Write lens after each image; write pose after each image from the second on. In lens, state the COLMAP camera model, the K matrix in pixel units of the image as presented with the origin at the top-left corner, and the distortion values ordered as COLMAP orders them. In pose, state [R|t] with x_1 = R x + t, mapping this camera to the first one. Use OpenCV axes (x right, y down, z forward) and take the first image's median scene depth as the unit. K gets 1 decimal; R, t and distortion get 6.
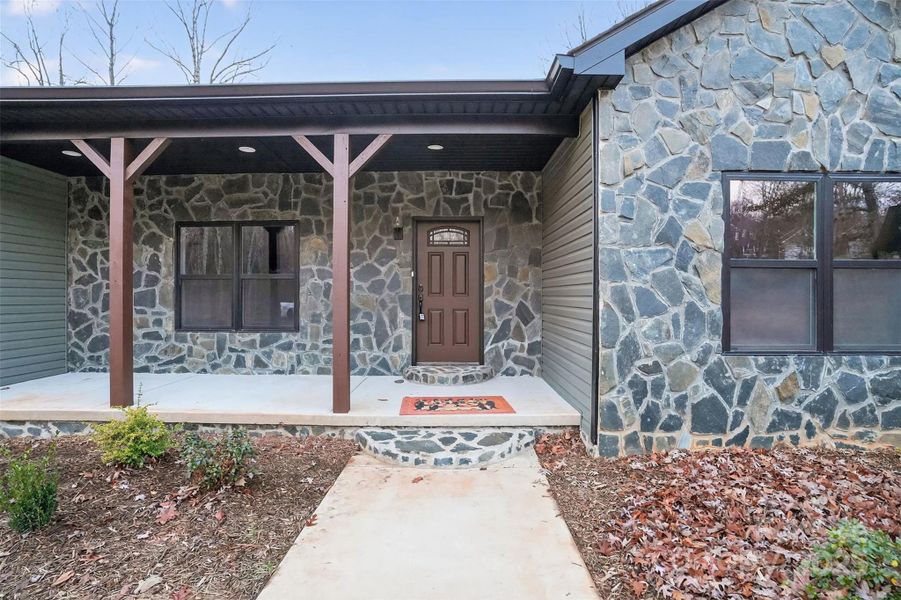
lens RADIAL K [[442.1, 0, 448.1], [0, 442.1, 298.1], [0, 0, 1]] dist [-0.031075, 0.009409]
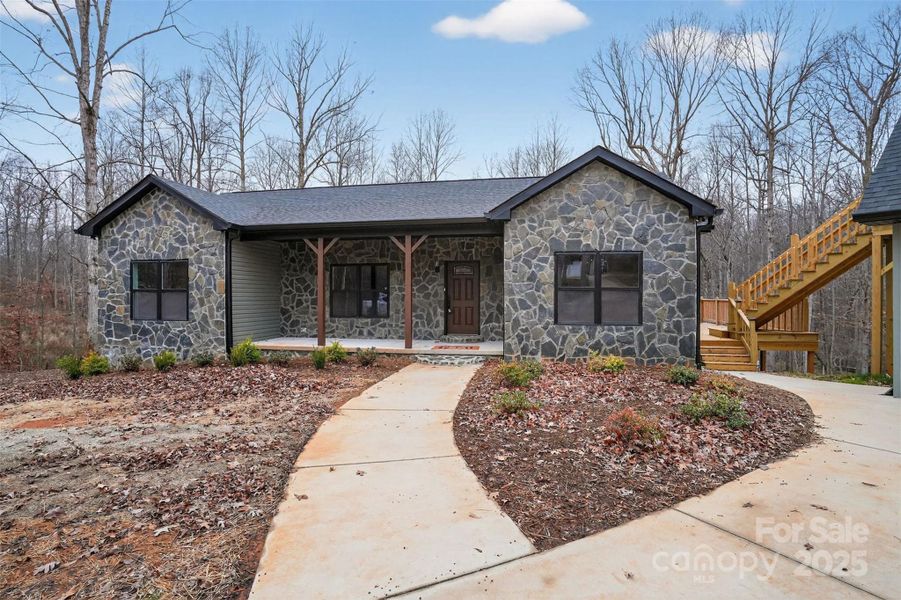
lens RADIAL K [[442.1, 0, 448.8], [0, 442.1, 304.0], [0, 0, 1]] dist [-0.031075, 0.009409]
pose [[0.985804, 0.001516, -0.167891, 0.396006], [0.000898, 0.999897, 0.014300, -0.024994], [0.167895, -0.014247, 0.985702, -1.393191]]
